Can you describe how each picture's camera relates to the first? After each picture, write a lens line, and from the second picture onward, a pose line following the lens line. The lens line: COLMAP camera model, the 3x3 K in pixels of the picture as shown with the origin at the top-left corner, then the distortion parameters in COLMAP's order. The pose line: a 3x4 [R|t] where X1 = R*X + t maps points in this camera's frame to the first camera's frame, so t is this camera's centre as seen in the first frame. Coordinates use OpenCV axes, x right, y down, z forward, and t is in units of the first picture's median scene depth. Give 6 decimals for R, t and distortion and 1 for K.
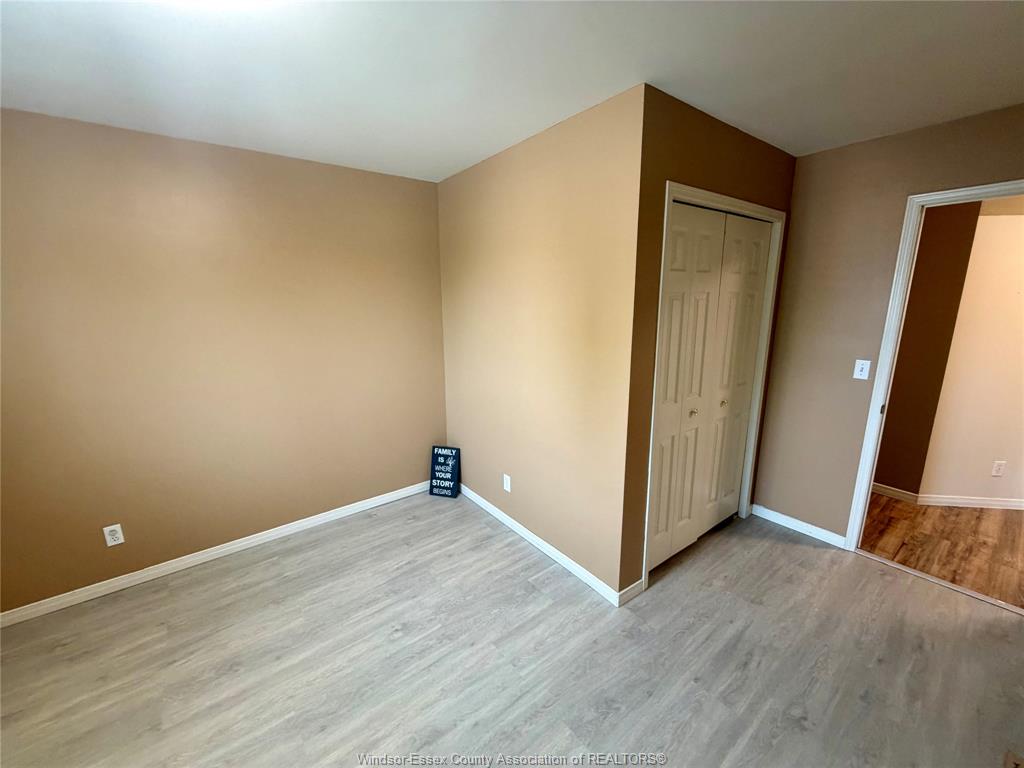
lens RADIAL K [[408.2, 0, 514.7], [0, 408.2, 381.6], [0, 0, 1]] dist [-0.001468, 0.000582]
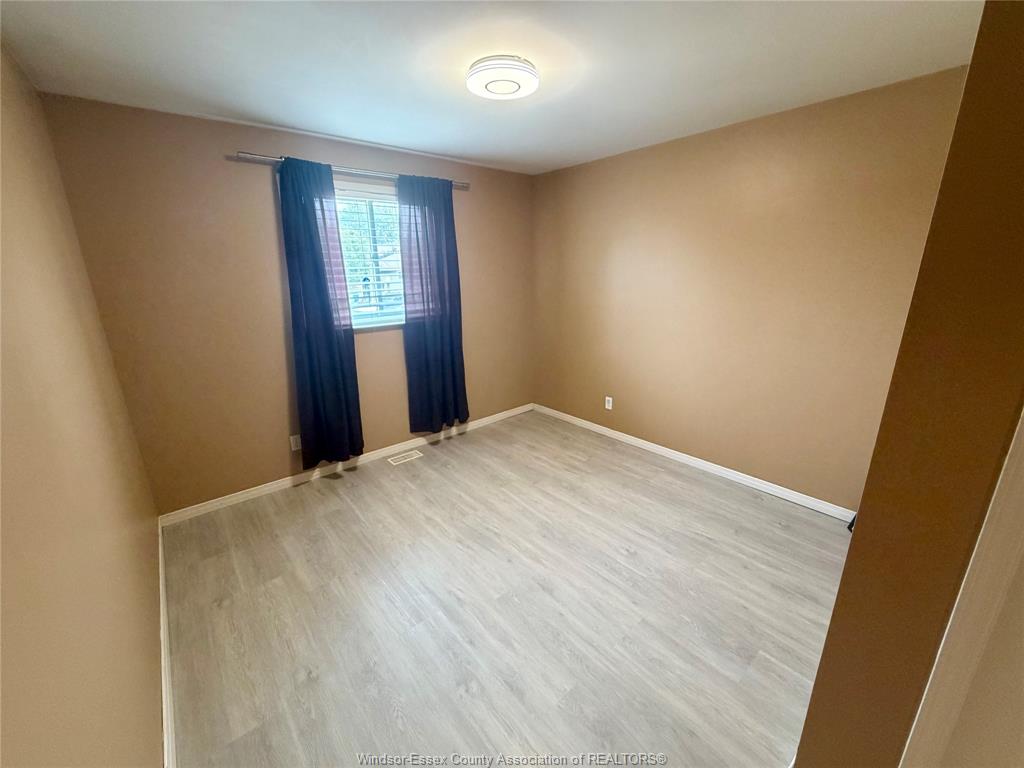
lens RADIAL K [[408.2, 0, 511.7], [0, 408.2, 382.4], [0, 0, 1]] dist [-0.001468, 0.000582]
pose [[0.042510, 0.284660, -0.957686, 0.701717], [-0.188664, 0.943594, 0.272097, -0.108593], [0.981121, 0.169114, 0.093817, 0.485531]]
